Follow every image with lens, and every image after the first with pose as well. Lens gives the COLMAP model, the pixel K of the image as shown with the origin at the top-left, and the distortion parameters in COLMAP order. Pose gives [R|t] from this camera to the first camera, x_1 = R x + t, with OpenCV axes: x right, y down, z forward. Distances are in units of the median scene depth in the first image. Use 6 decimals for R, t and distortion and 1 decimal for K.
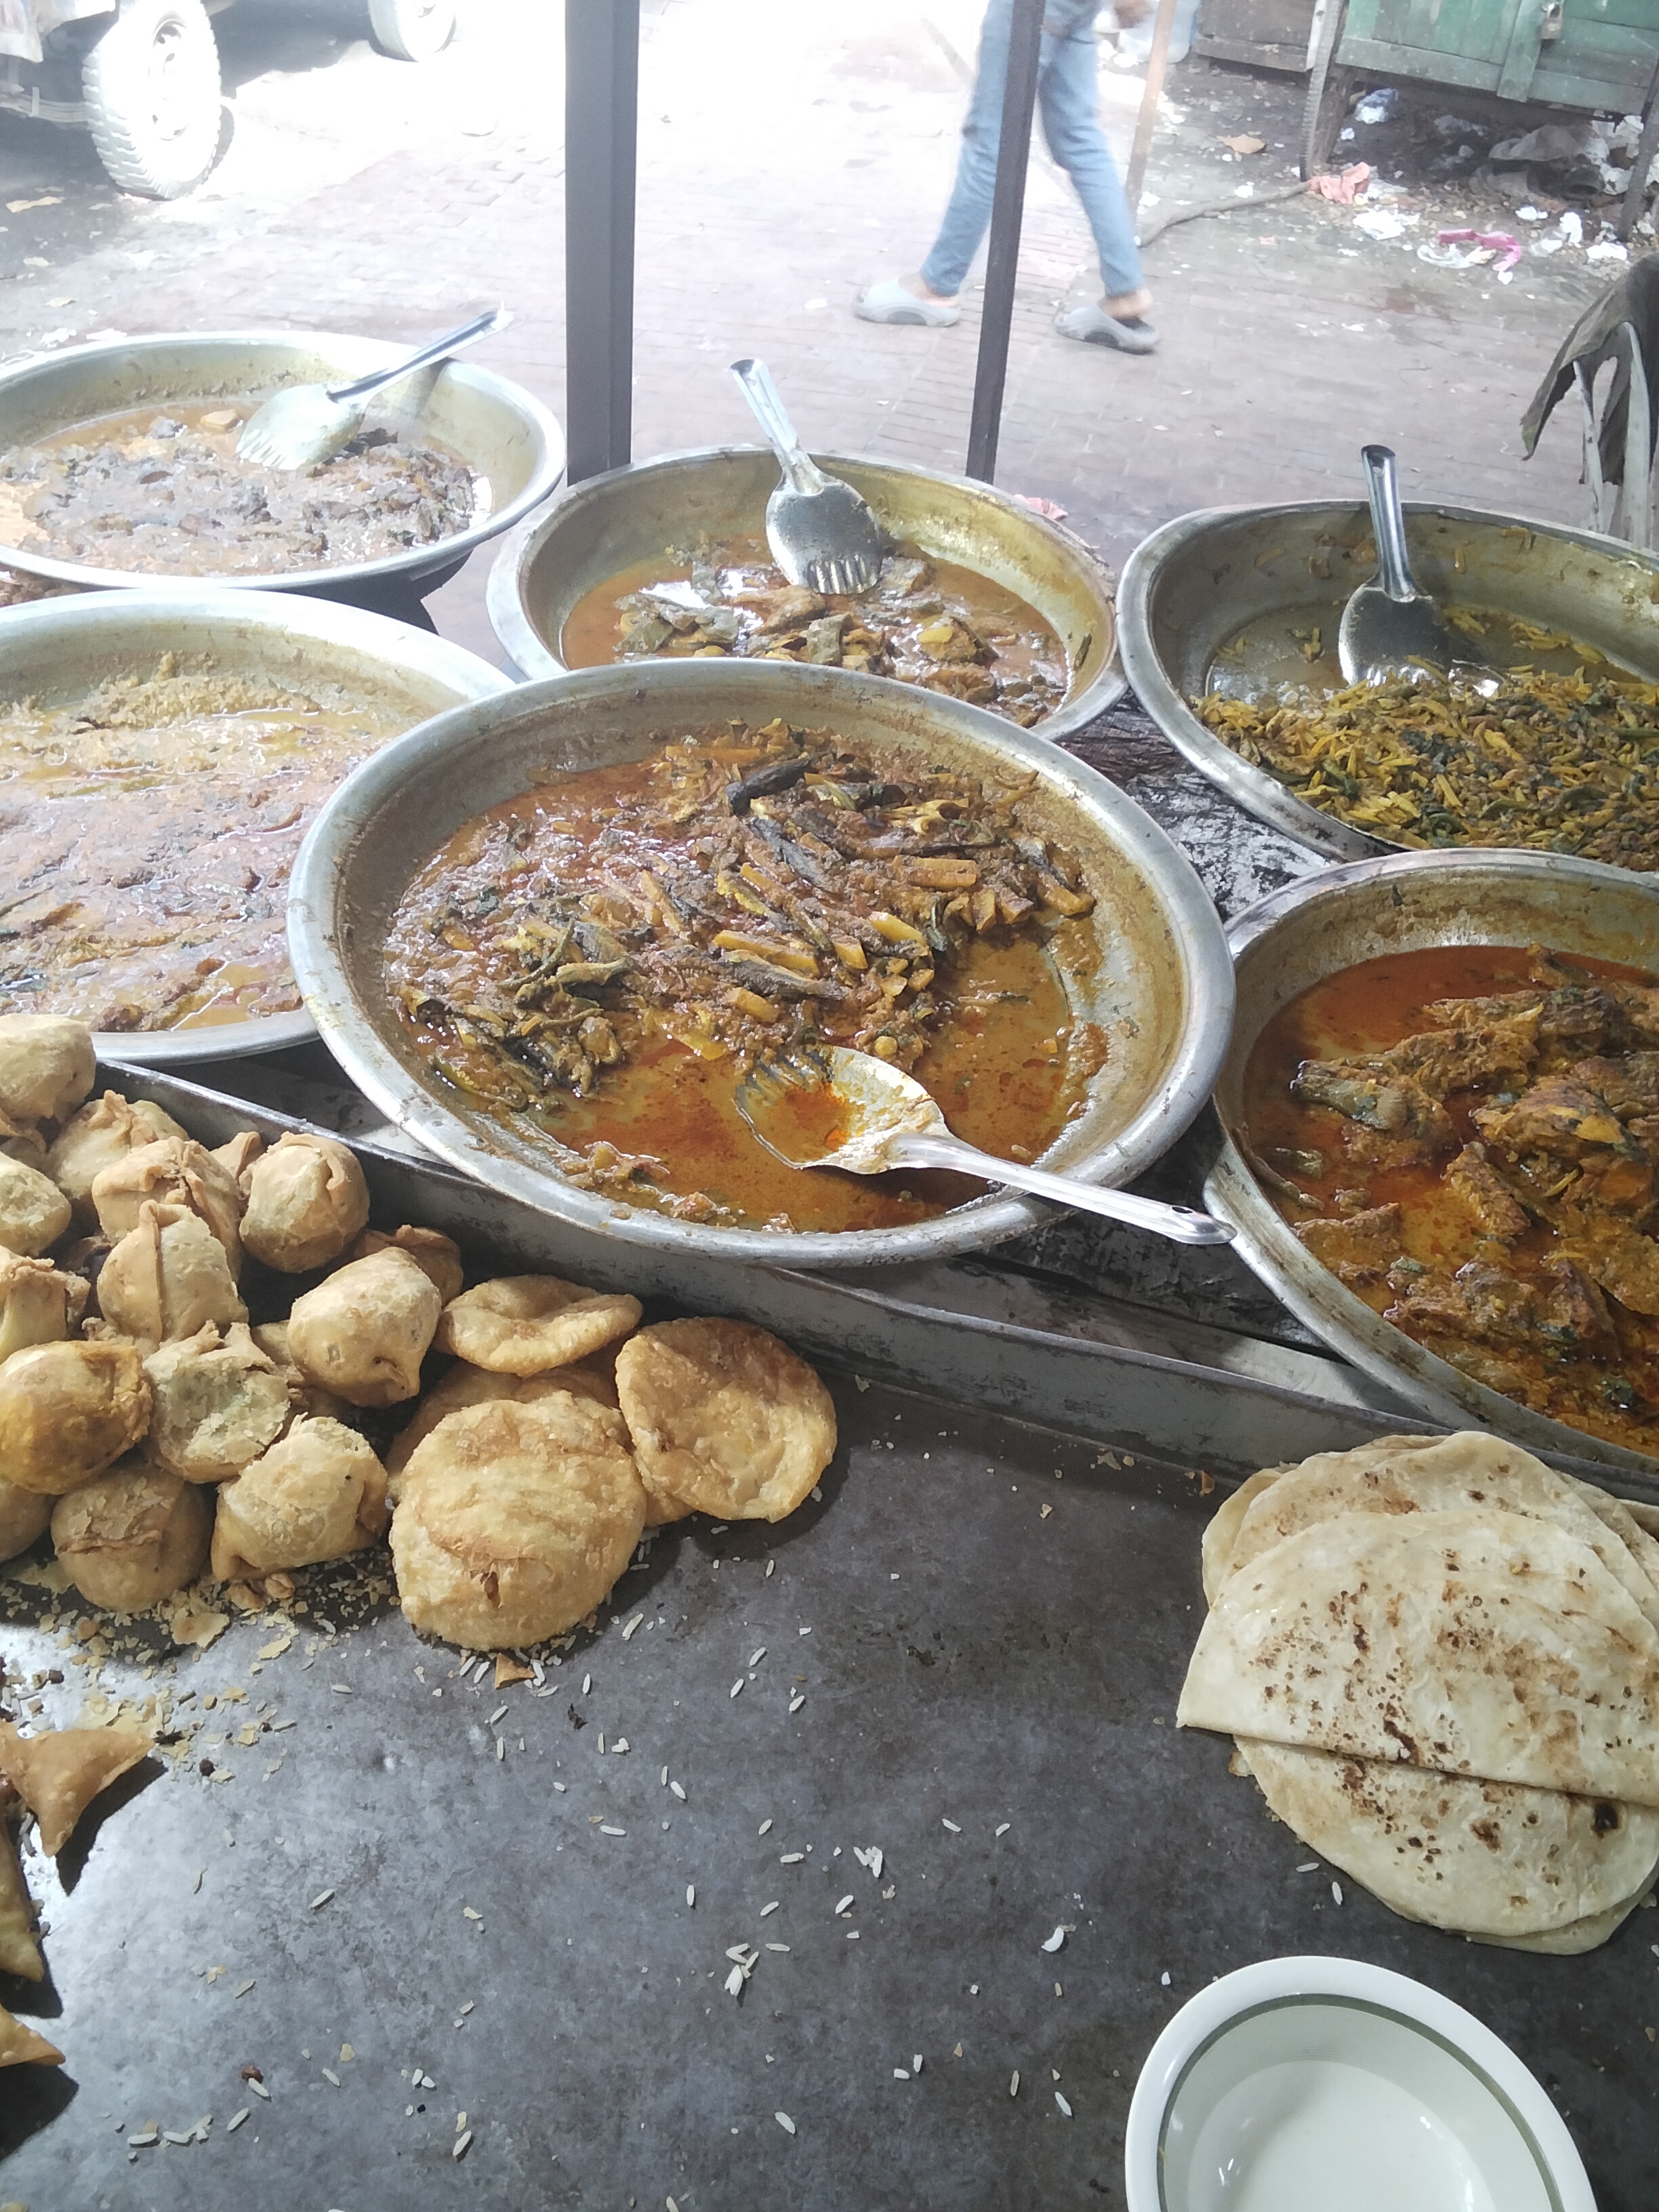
lens RADIAL K [[1805.3, 0, 816.9], [0, 1805.3, 1095.2], [0, 0, 1]] dist [0.091670, -0.114650]
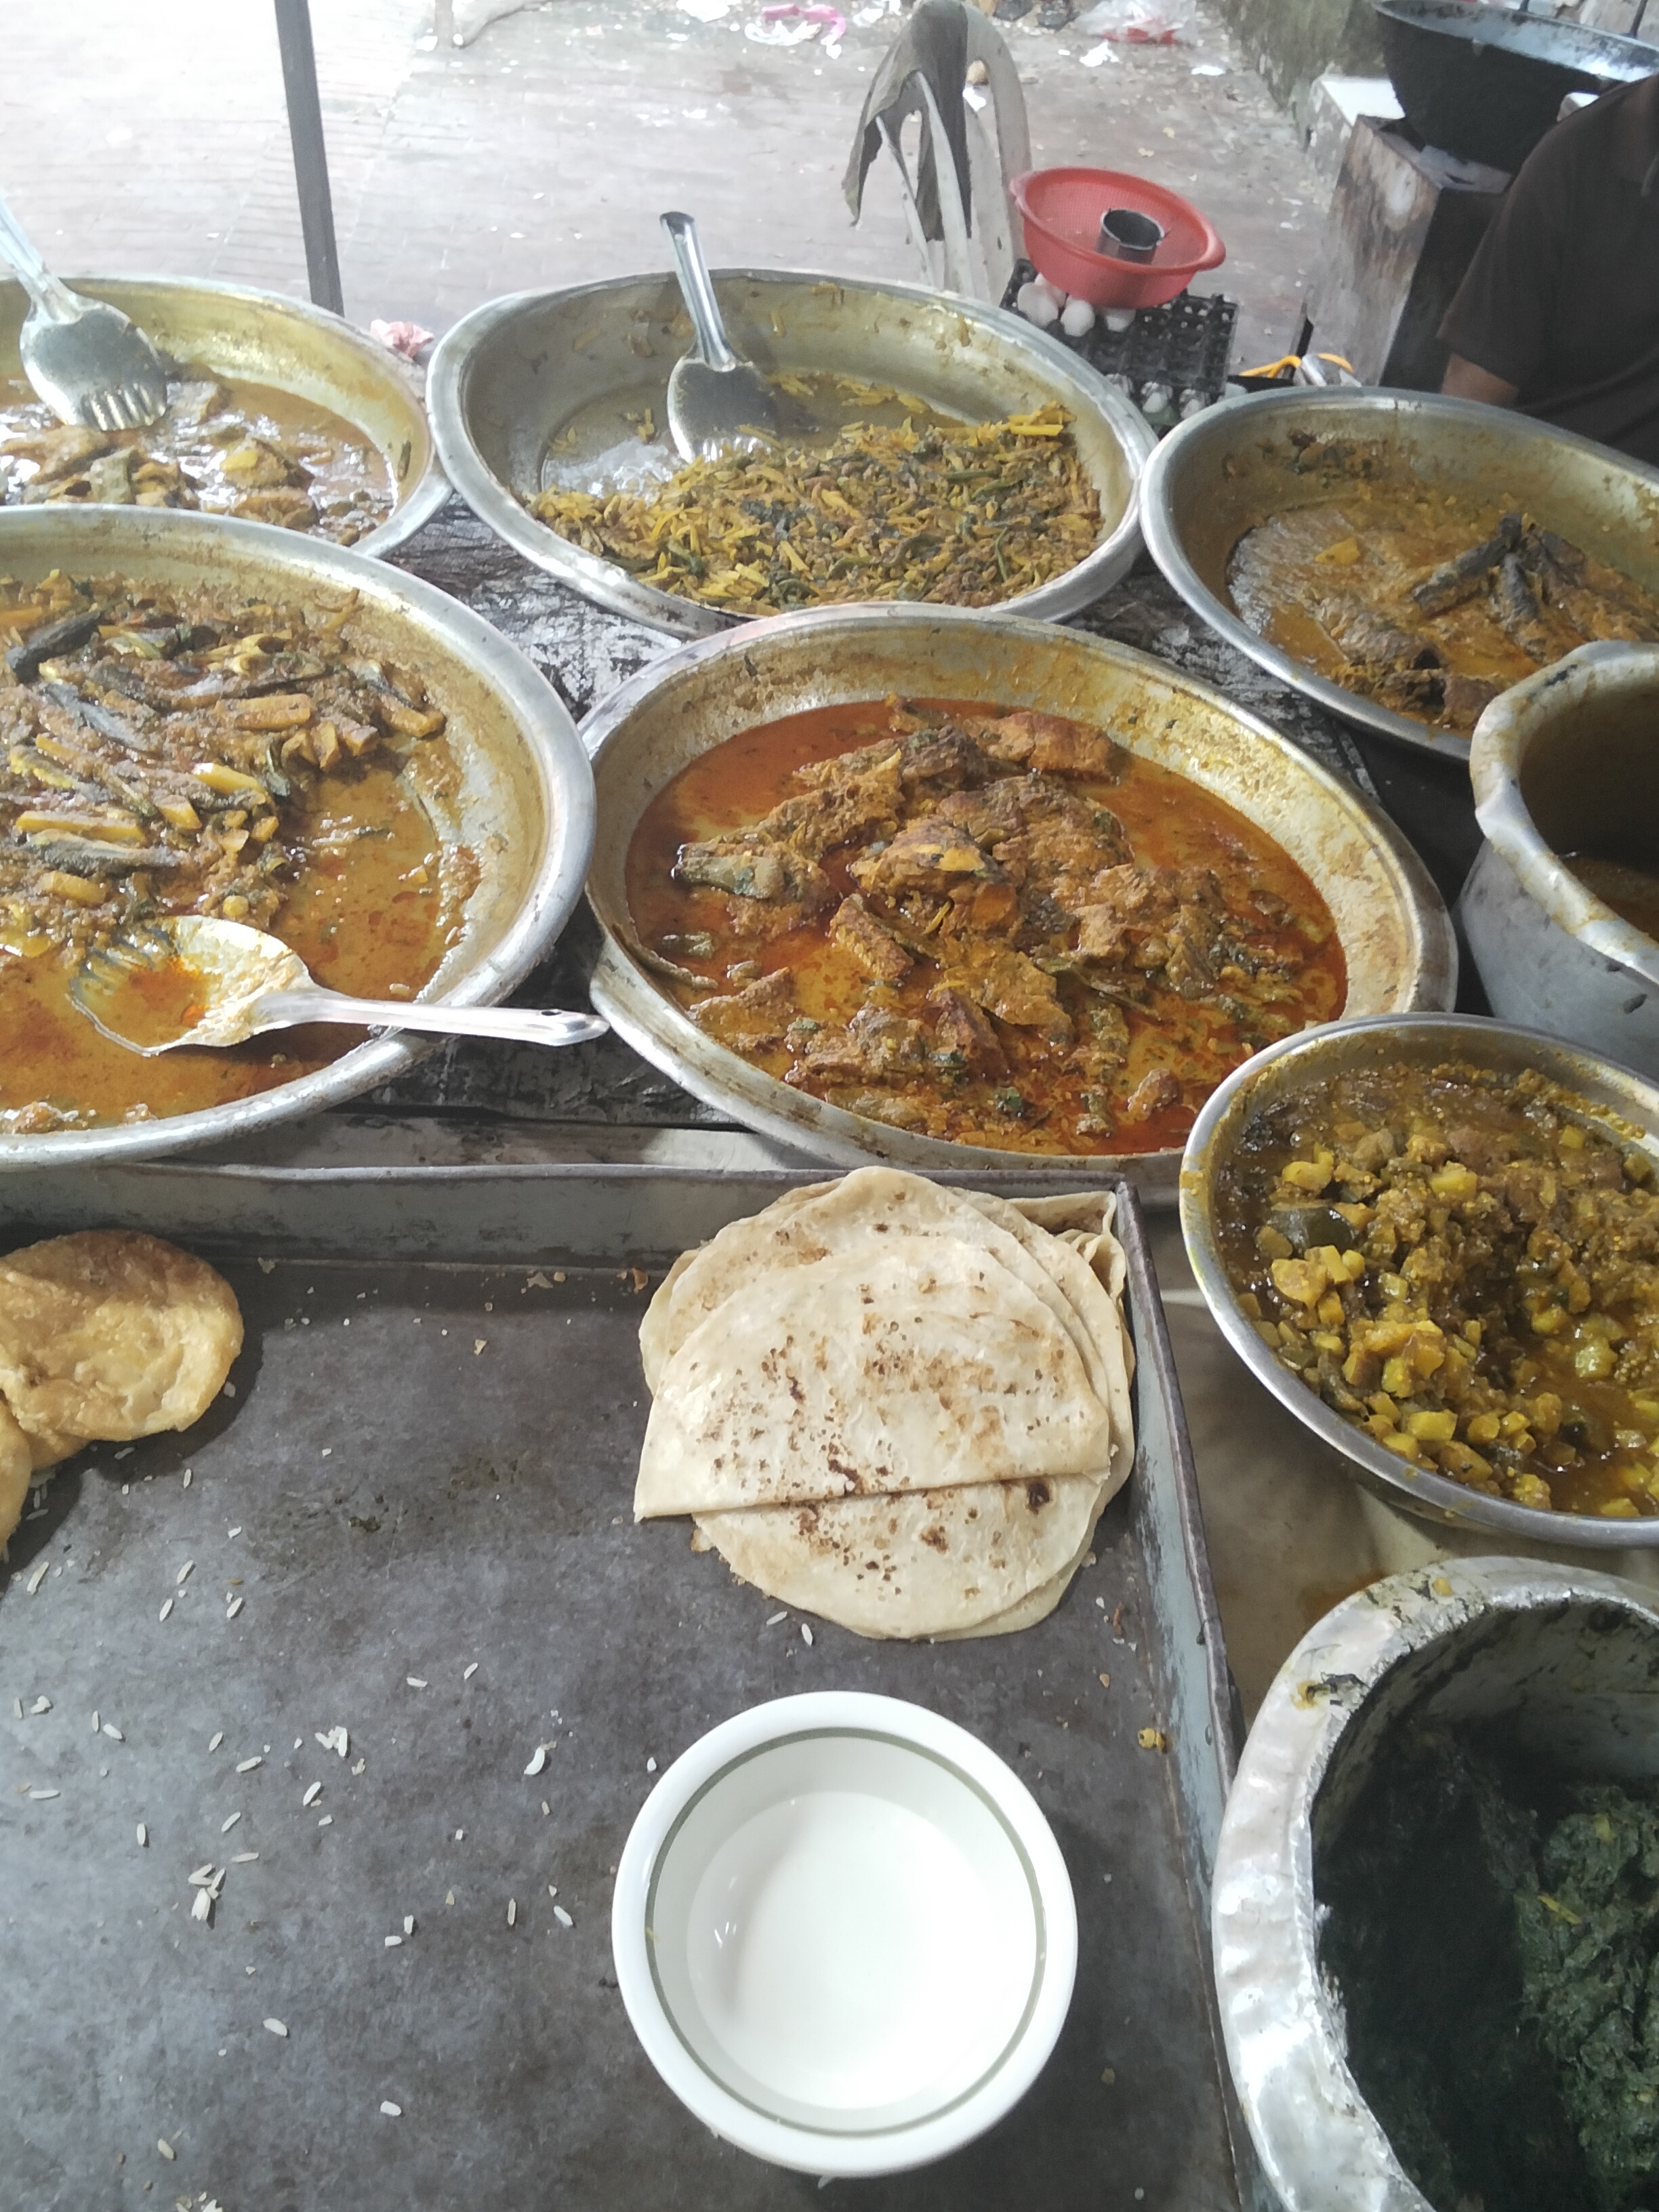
lens RADIAL K [[1805.3, 0, 816.9], [0, 1805.3, 1095.2], [0, 0, 1]] dist [0.091670, -0.114650]
pose [[0.952266, -0.208048, 0.223394, 0.092071], [0.190348, 0.976784, 0.098286, 0.031680], [-0.238656, -0.051072, 0.969760, 0.023058]]
